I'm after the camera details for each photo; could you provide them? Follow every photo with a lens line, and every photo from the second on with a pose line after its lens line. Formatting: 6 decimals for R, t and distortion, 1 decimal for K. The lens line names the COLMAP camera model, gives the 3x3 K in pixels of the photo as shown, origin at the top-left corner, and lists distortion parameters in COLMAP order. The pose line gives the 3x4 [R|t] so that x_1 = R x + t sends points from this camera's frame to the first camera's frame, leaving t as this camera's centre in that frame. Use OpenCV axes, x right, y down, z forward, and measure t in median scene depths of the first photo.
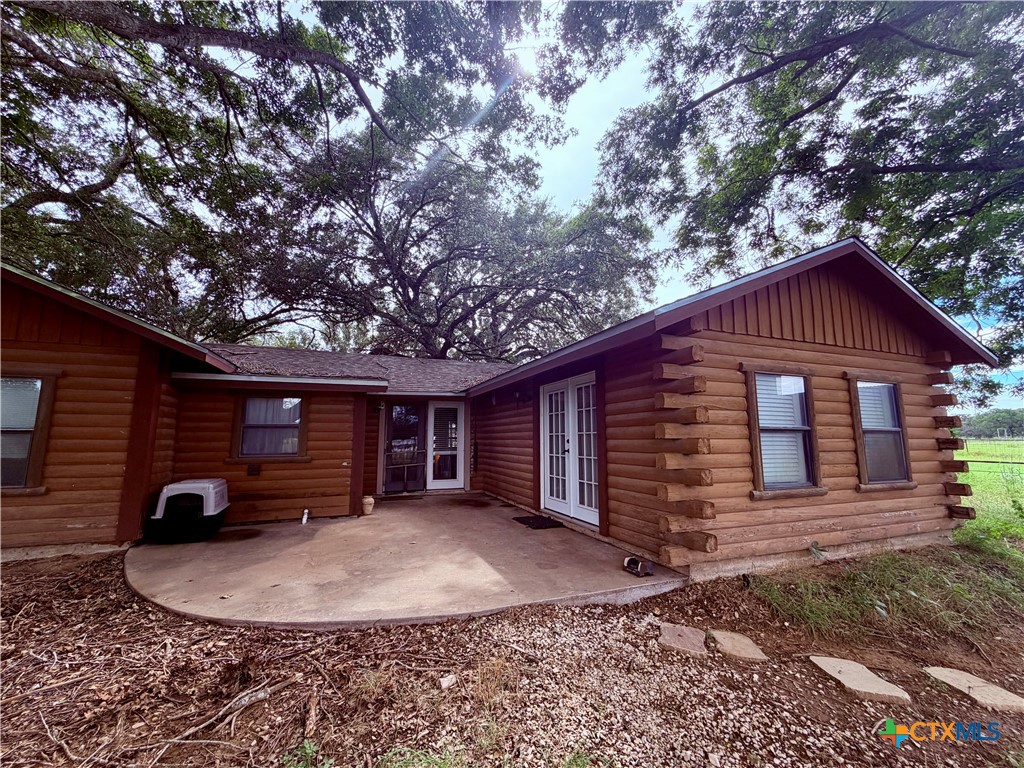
lens RADIAL K [[408.6, 0, 509.5], [0, 408.6, 383.2], [0, 0, 1]] dist [0.000161, 0.000339]
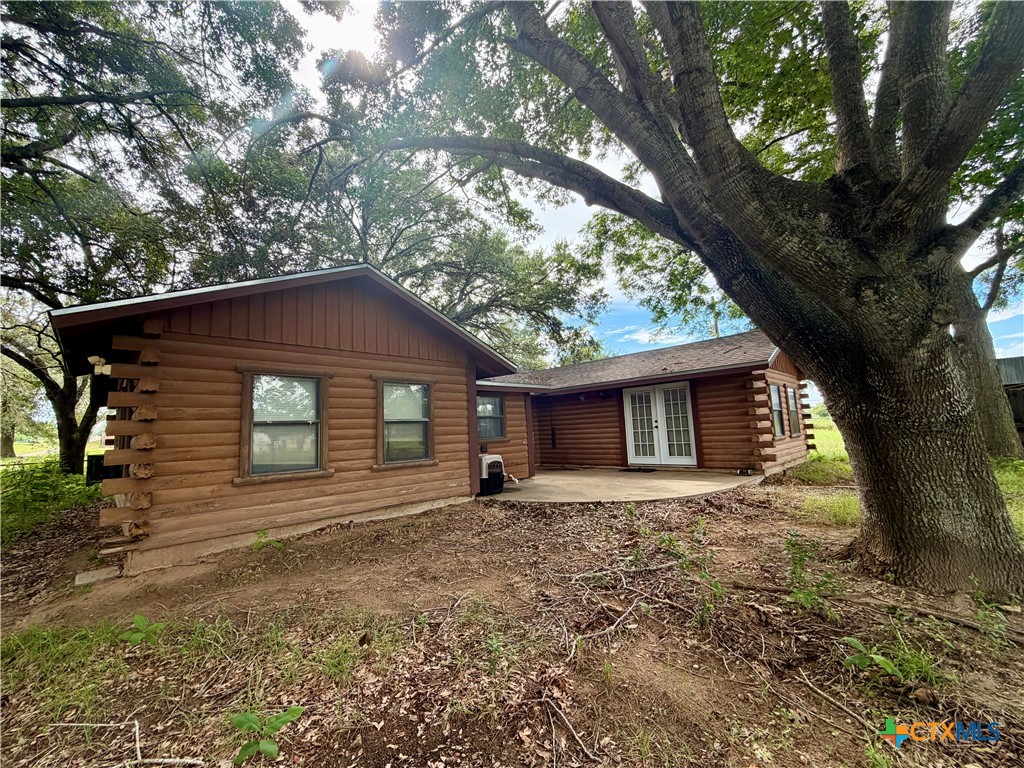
lens RADIAL K [[408.6, 0, 508.9], [0, 408.6, 385.4], [0, 0, 1]] dist [0.000161, 0.000339]
pose [[0.913912, 0.006043, 0.405868, -1.309382], [-0.012336, 0.999841, 0.012891, -0.026584], [-0.405726, -0.016789, 0.913841, -0.361174]]
